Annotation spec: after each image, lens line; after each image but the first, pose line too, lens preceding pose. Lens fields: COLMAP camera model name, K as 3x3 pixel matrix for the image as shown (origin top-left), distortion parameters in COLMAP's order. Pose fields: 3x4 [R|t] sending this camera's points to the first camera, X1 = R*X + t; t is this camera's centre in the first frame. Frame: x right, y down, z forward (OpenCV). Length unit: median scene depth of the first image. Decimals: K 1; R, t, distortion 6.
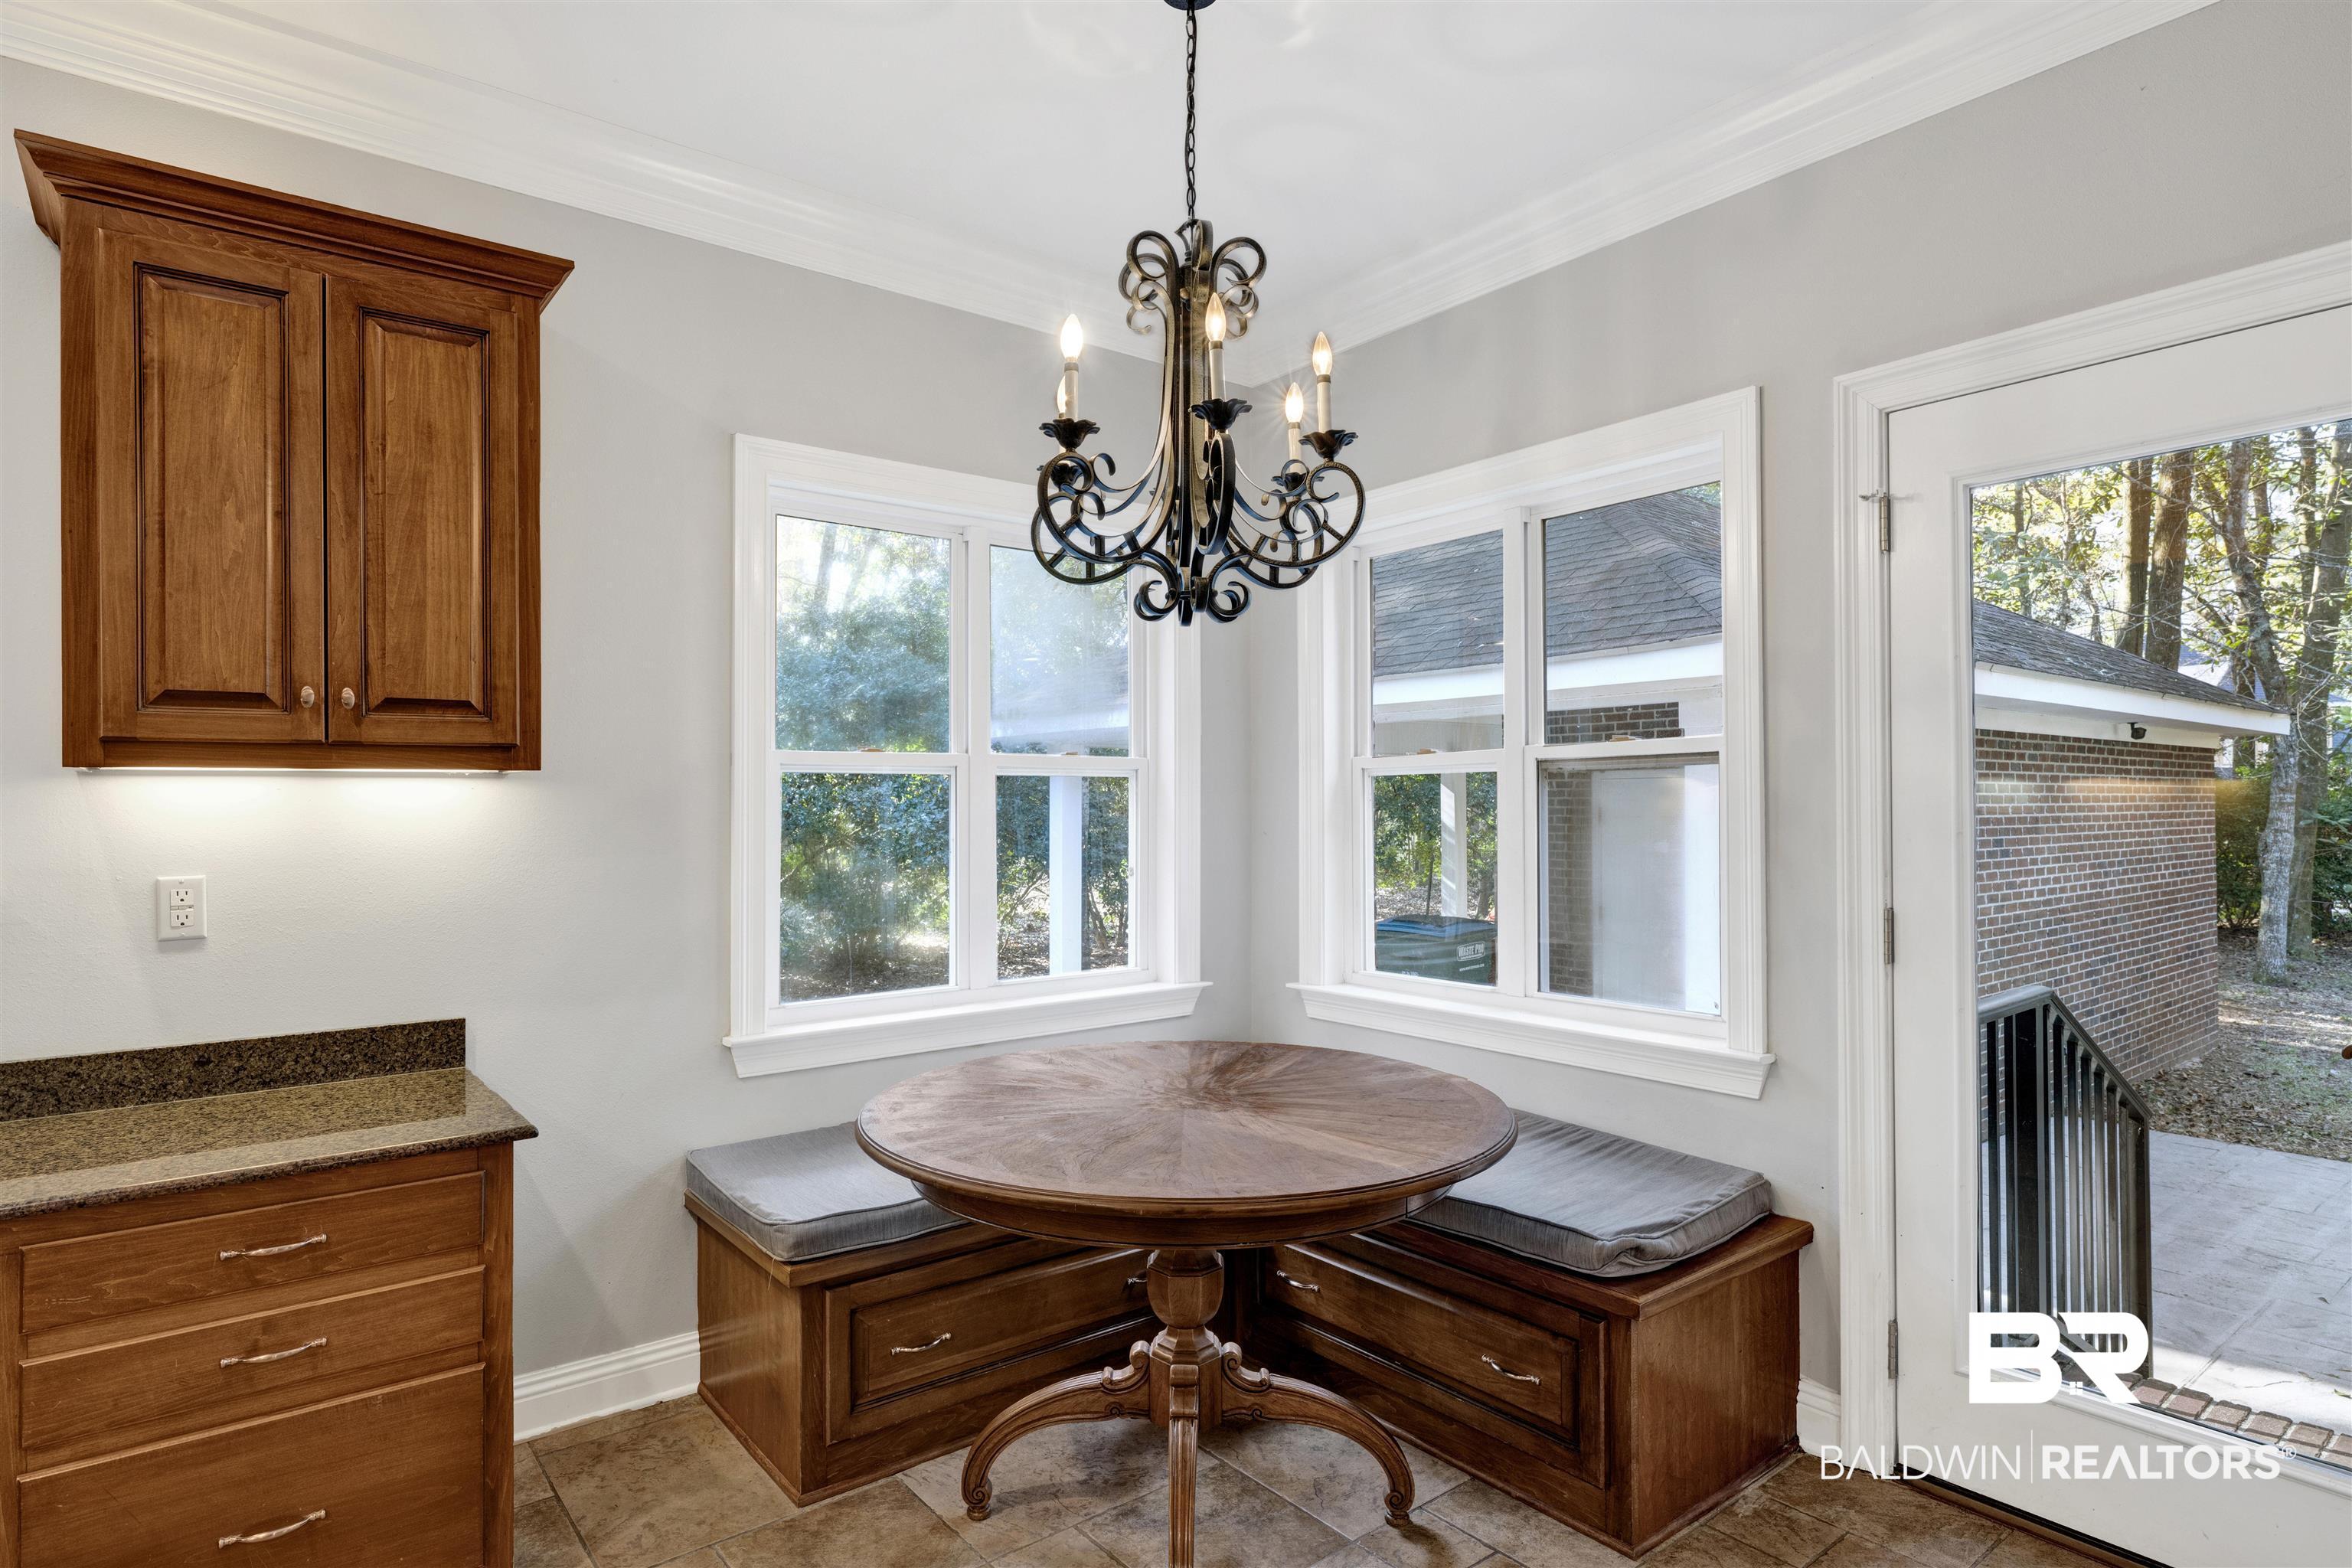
lens RADIAL K [[1268.9, 0, 1174.7], [0, 1268.9, 790.1], [0, 0, 1]] dist [-0.003946, -0.000672]
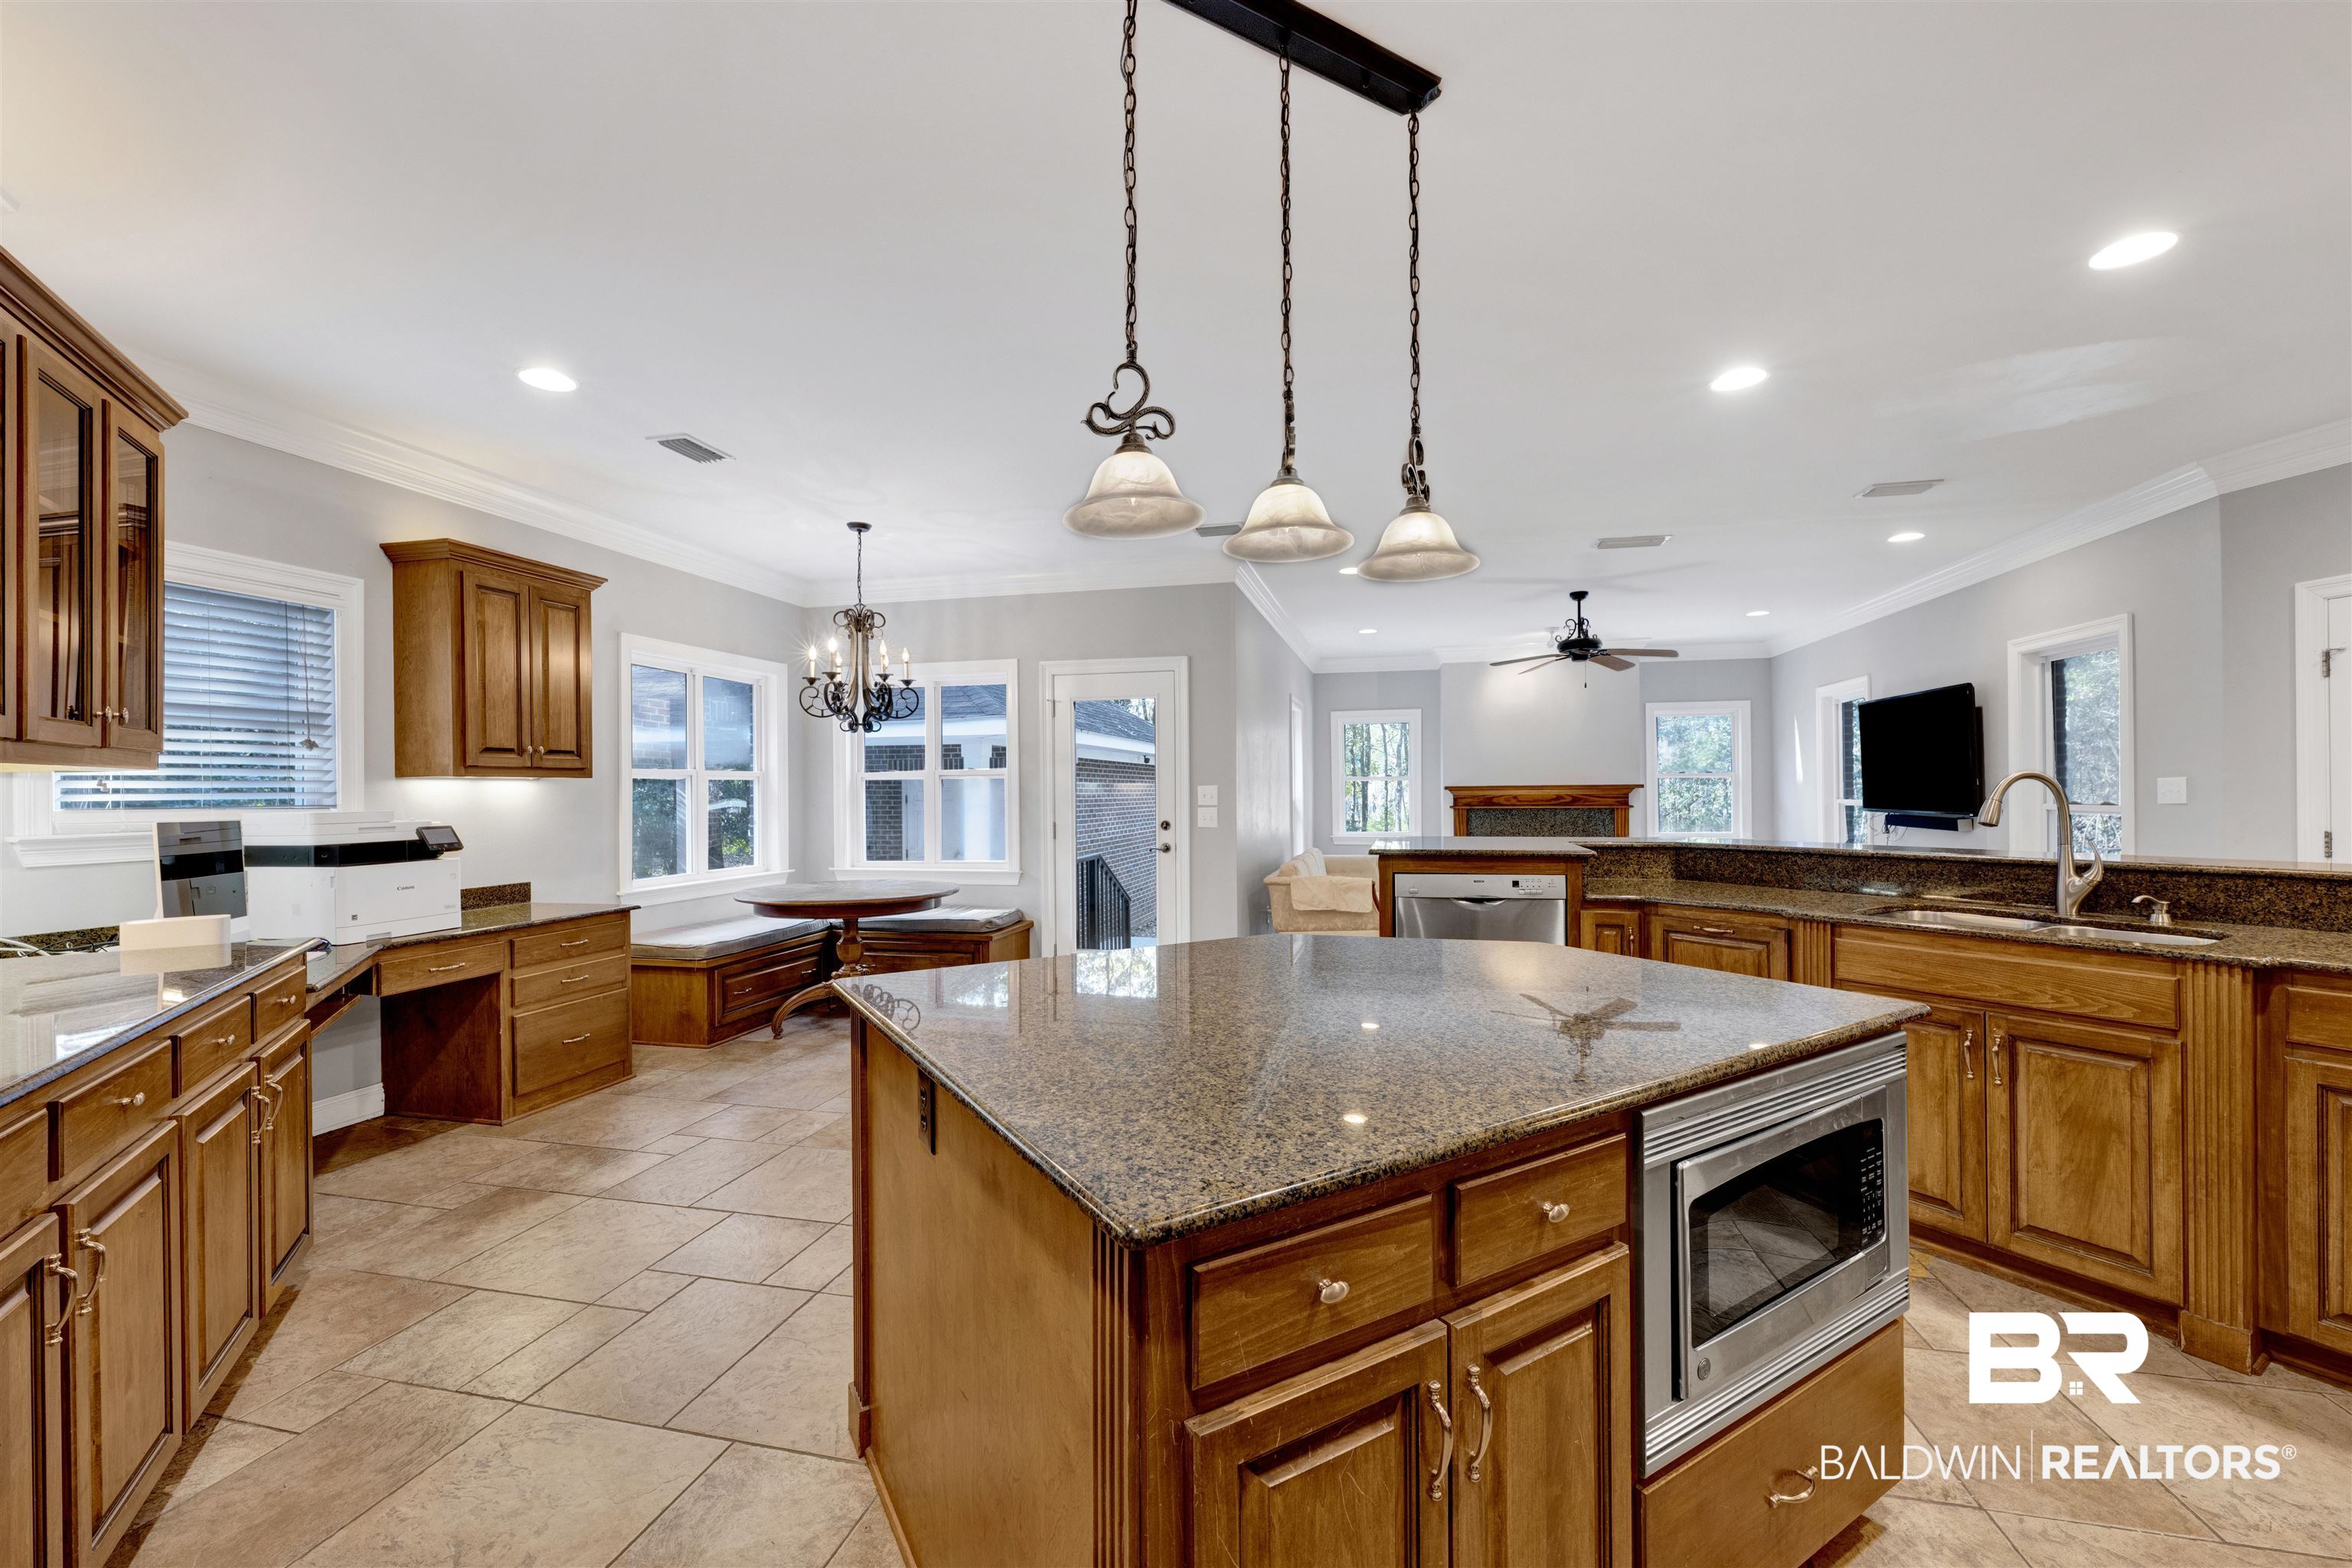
lens RADIAL K [[962.9, 0, 1175.7], [0, 962.9, 790.2], [0, 0, 1]] dist [0.006411, -0.000673]
pose [[0.789397, -0.003817, 0.613871, -0.765842], [0.004196, 0.999991, 0.000821, 0.012315], [-0.613868, 0.001928, 0.789406, -1.240109]]
